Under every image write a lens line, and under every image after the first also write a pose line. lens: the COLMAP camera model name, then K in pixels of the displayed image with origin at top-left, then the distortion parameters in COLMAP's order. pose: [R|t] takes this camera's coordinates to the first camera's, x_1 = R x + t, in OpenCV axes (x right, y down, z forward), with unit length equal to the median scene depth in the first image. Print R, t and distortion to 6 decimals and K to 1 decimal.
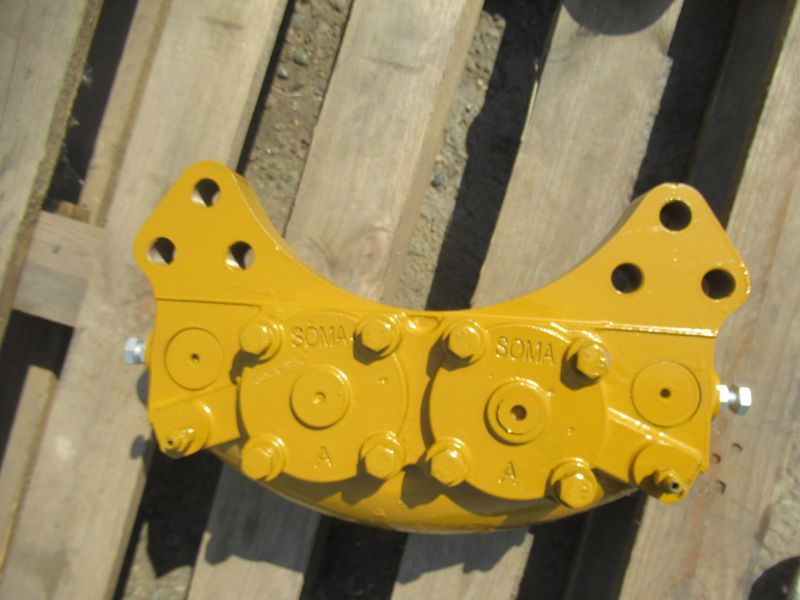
lens RADIAL K [[623.6, 0, 404.7], [0, 623.6, 291.1], [0, 0, 1]] dist [0.002855, 0.002097]
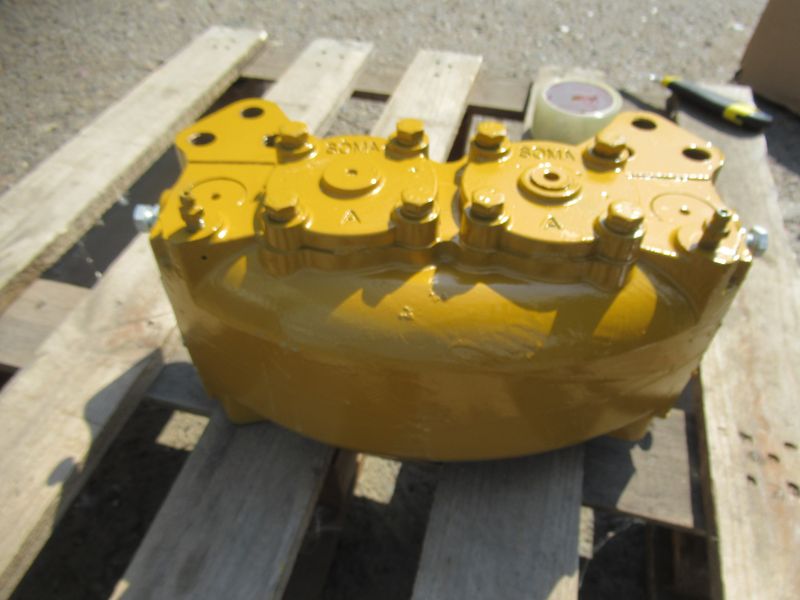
lens RADIAL K [[623.6, 0, 404.7], [0, 623.6, 291.1], [0, 0, 1]] dist [0.002855, 0.002097]
pose [[0.996191, 0.046050, 0.074045, -0.063225], [0.017742, 0.724354, -0.689200, 0.540430], [-0.085372, 0.687889, 0.720778, 0.220998]]
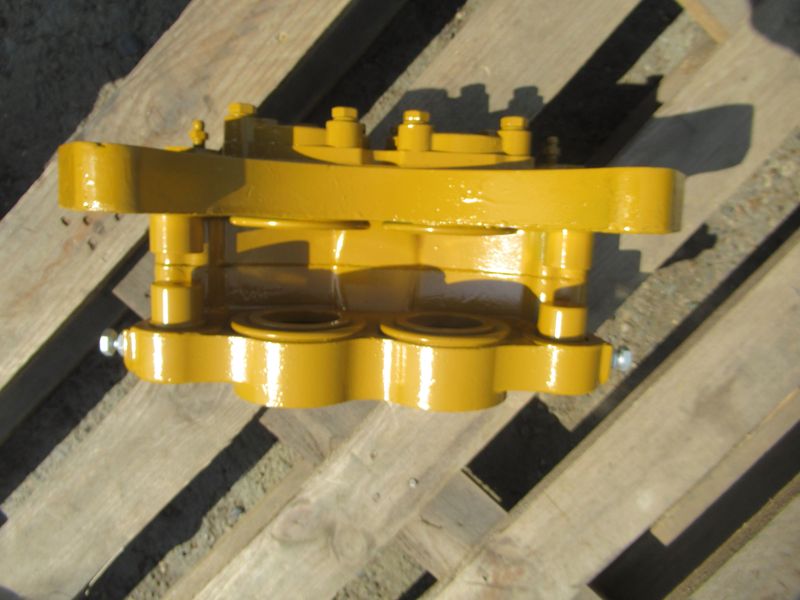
lens RADIAL K [[623.6, 0, 404.7], [0, 623.6, 291.1], [0, 0, 1]] dist [0.002855, 0.002097]
pose [[-0.880849, -0.472285, 0.032424, -0.057783], [0.468328, -0.879368, -0.085914, 0.397070], [0.069088, -0.060492, 0.995775, -0.028196]]
